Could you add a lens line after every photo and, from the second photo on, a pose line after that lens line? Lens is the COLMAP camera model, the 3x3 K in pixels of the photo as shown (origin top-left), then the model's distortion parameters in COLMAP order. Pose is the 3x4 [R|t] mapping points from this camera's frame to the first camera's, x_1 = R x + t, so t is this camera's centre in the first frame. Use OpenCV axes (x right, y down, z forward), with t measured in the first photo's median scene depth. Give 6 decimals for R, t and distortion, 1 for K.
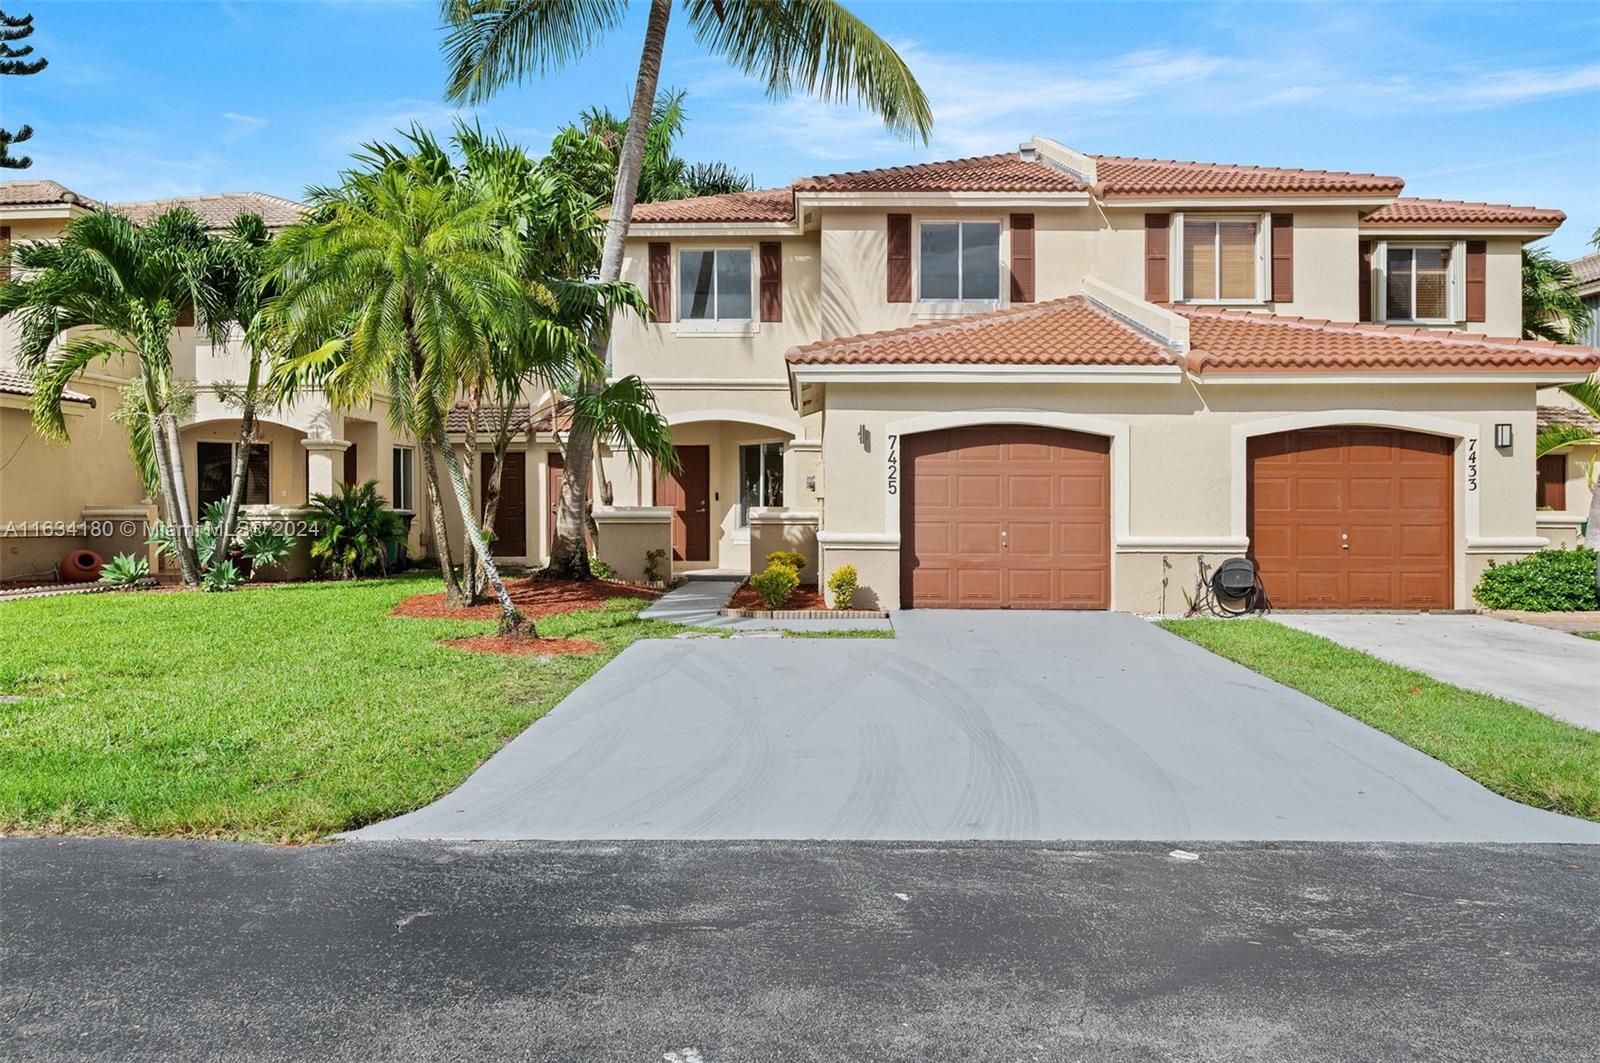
lens RADIAL K [[1139.0, 0, 796.0], [0, 1139.0, 547.0], [0, 0, 1]] dist [0.002489, -0.002615]
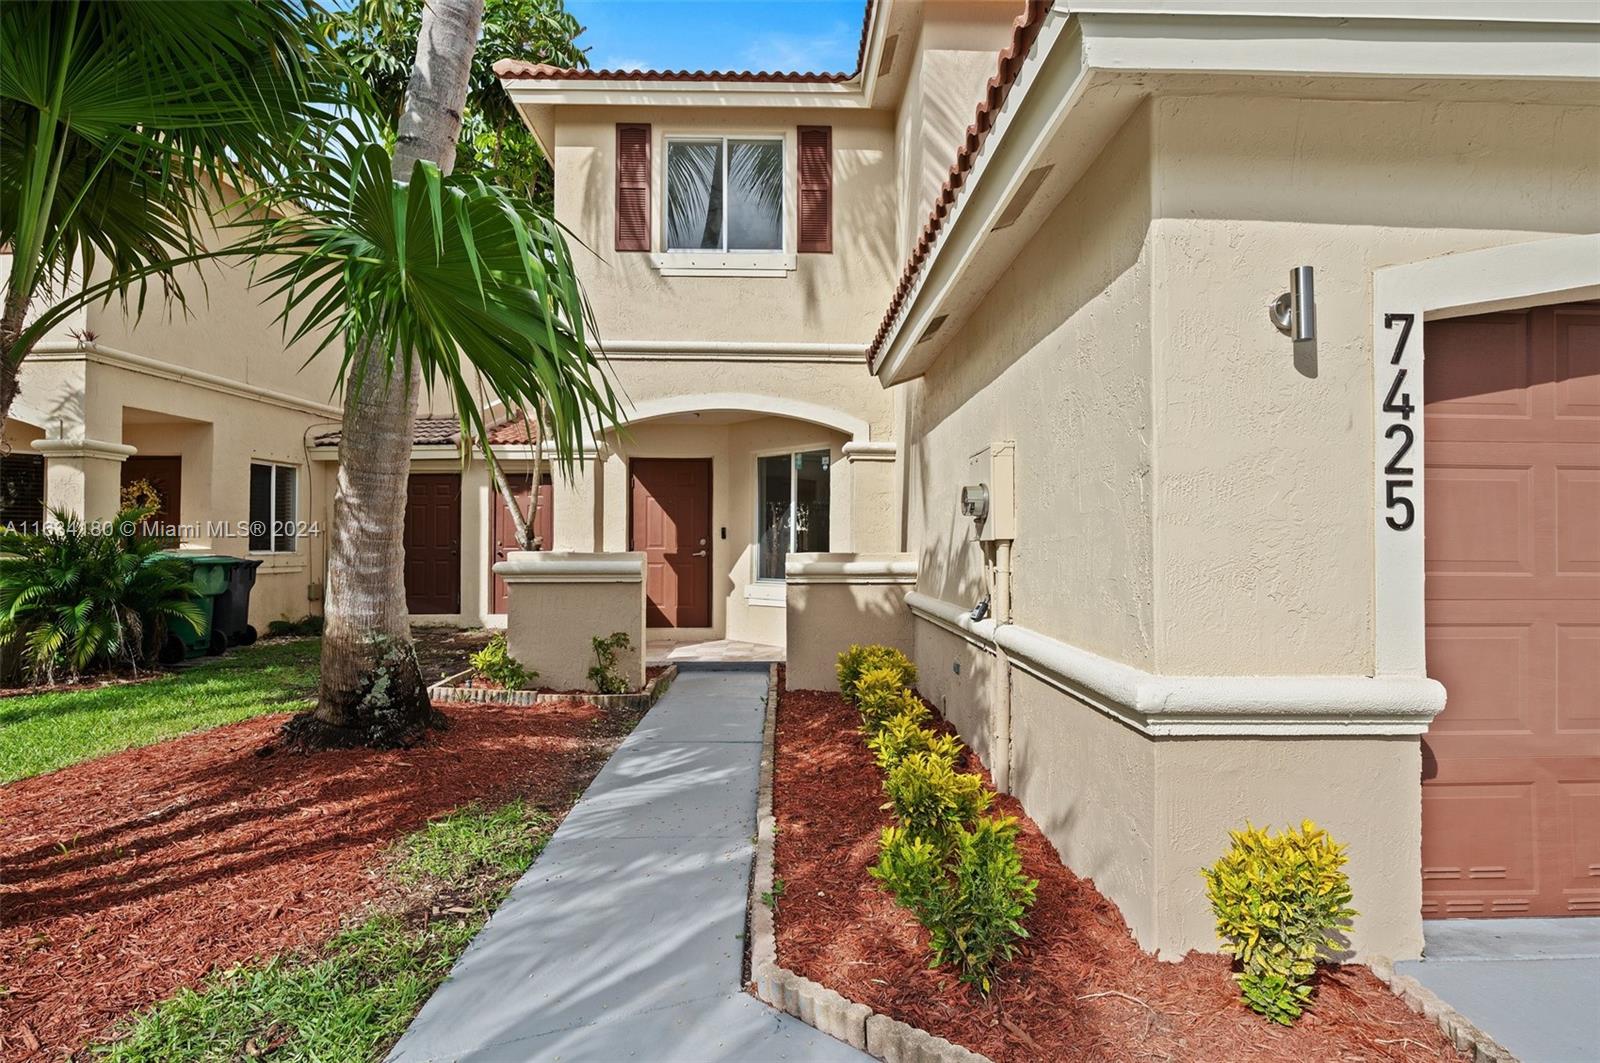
lens RADIAL K [[822.8, 0, 817.6], [0, 822.8, 529.1], [0, 0, 1]] dist [-0.000341, -0.000341]
pose [[0.998597, 0.000834, 0.052940, -0.061509], [0.001740, 0.998820, -0.048543, -0.036506], [-0.052918, 0.048567, 0.997417, 0.795307]]
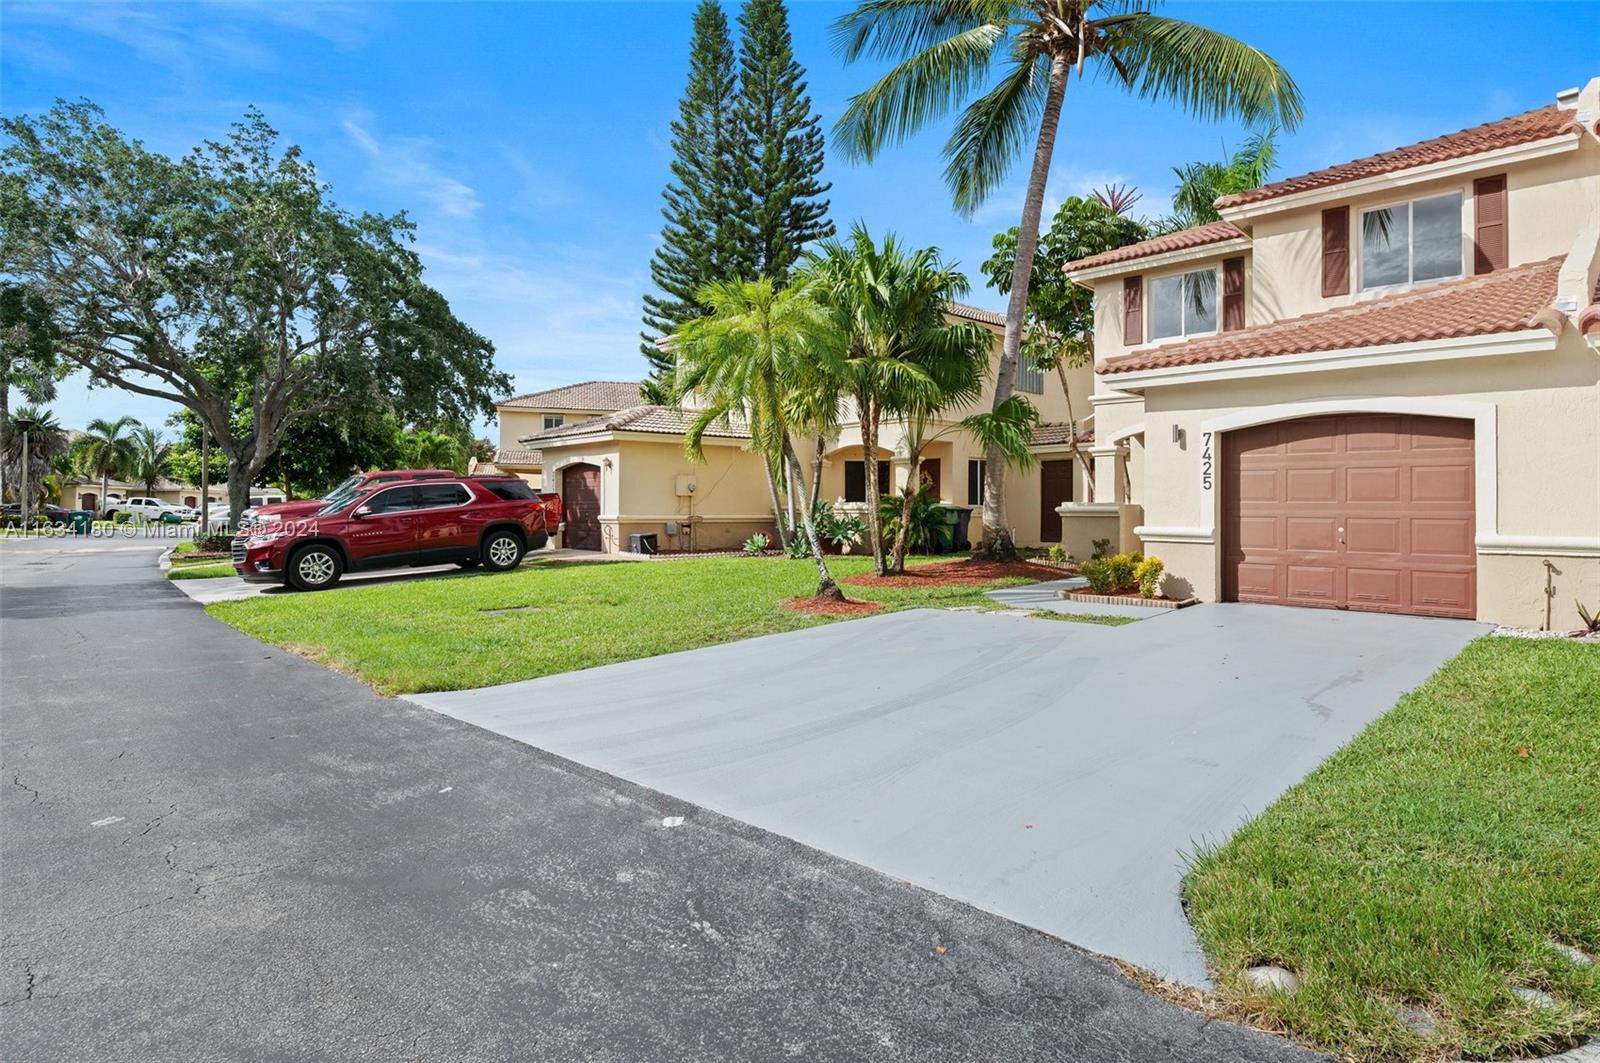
lens RADIAL K [[881.6, 0, 801.9], [0, 881.6, 516.7], [0, 0, 1]] dist [-0.011218, 0.003091]
pose [[0.732197, 0.007145, -0.681055, 0.350278], [-0.021374, 0.999694, -0.012492, -0.003675], [0.680757, 0.023703, 0.732126, 0.163580]]
